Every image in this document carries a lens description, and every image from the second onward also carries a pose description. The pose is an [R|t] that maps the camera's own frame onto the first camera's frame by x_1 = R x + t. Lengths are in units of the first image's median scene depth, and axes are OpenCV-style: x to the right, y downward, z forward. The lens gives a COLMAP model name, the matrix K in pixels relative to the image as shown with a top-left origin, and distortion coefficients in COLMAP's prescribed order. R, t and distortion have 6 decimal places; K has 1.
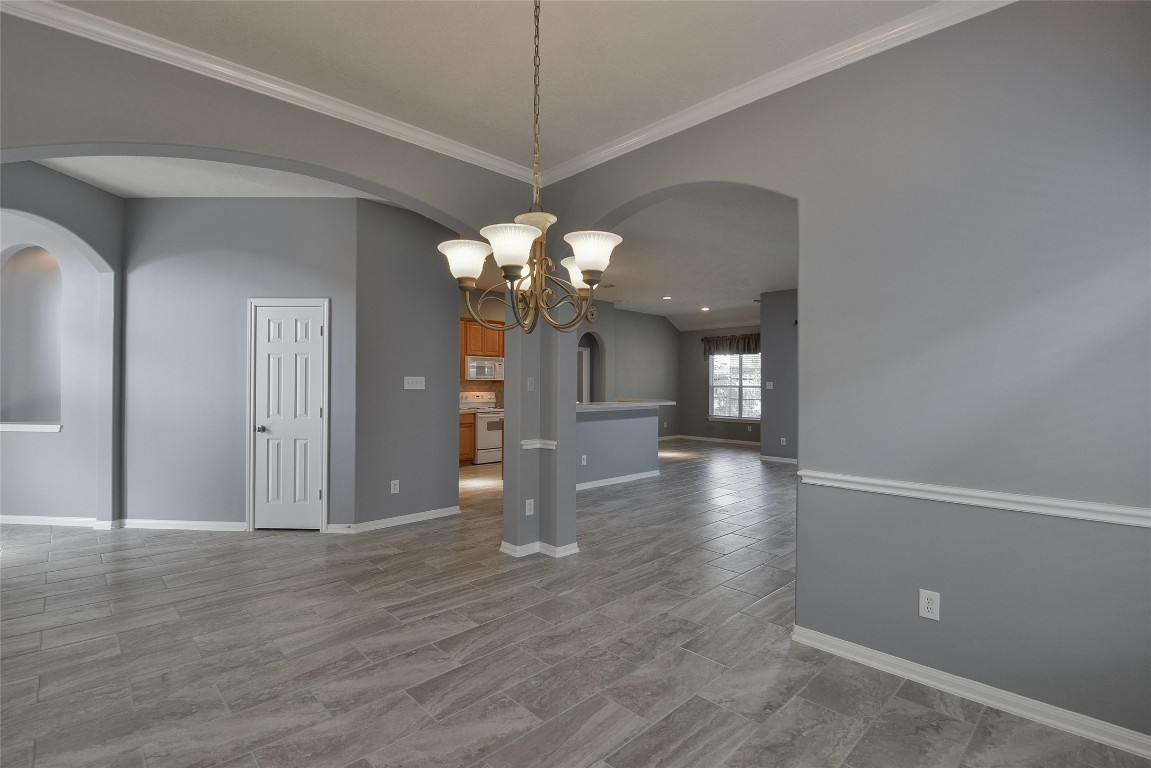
lens RADIAL K [[538.1, 0, 575.5], [0, 538.1, 384.0], [0, 0, 1]] dist [-0.001065, -0.000078]
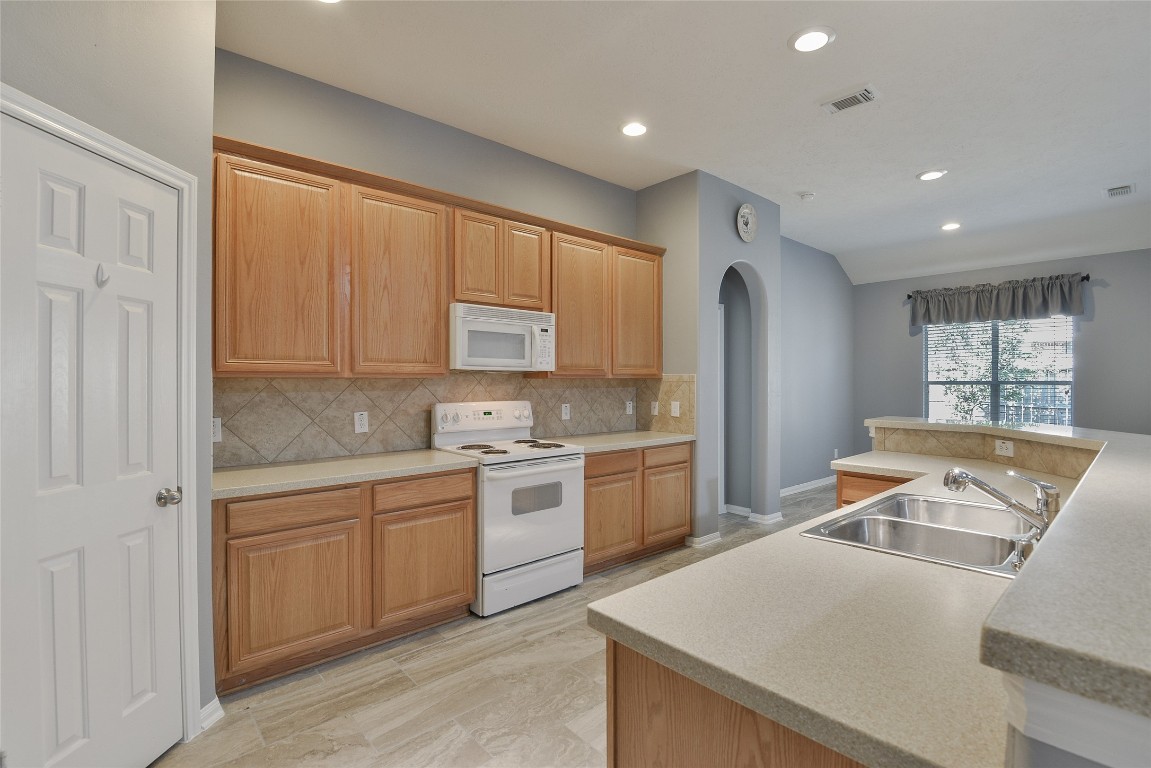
lens RADIAL K [[538.1, 0, 575.5], [0, 538.1, 384.0], [0, 0, 1]] dist [-0.001065, -0.000078]
pose [[0.998894, -0.006357, -0.046580, -0.102535], [0.006622, 0.999963, 0.005541, 0.000268], [0.046543, -0.005844, 0.998899, 0.630065]]
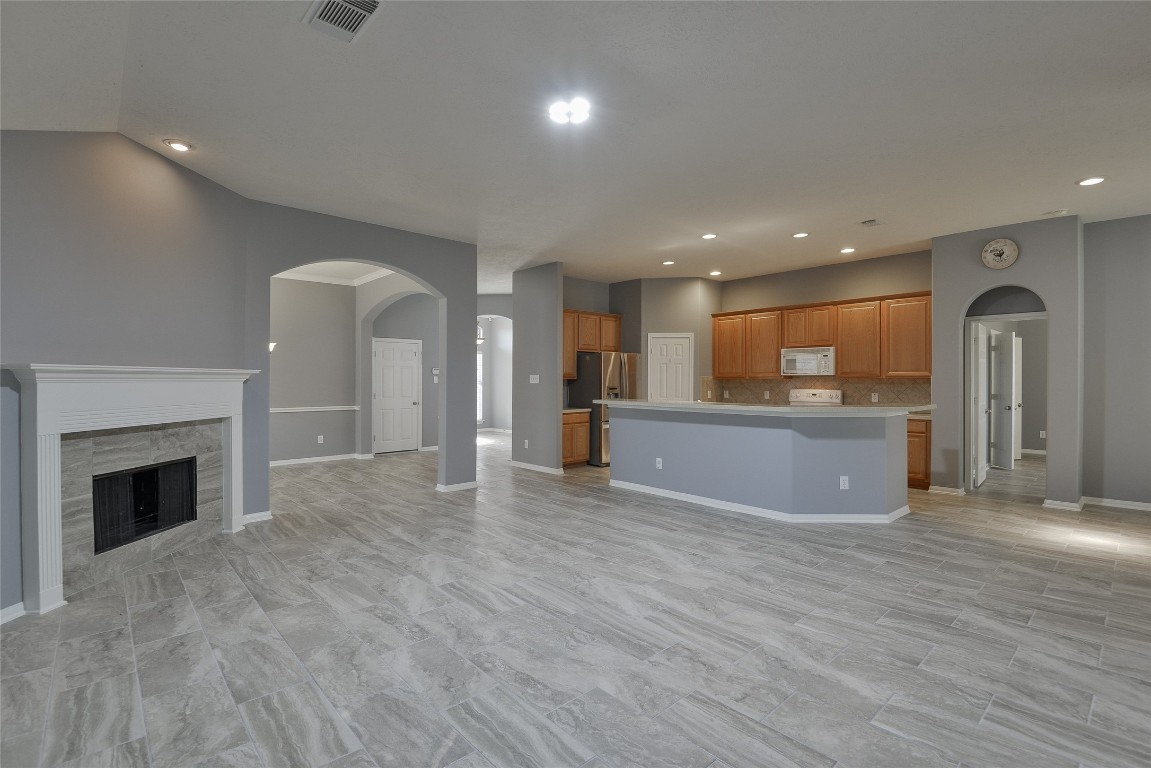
lens RADIAL K [[538.1, 0, 575.5], [0, 538.1, 384.0], [0, 0, 1]] dist [-0.001065, -0.000078]
pose [[-0.048467, -0.000334, -0.998825, 0.693863], [0.000081, 1.000000, -0.000338, 0.006701], [0.998825, -0.000098, -0.048467, 0.679125]]
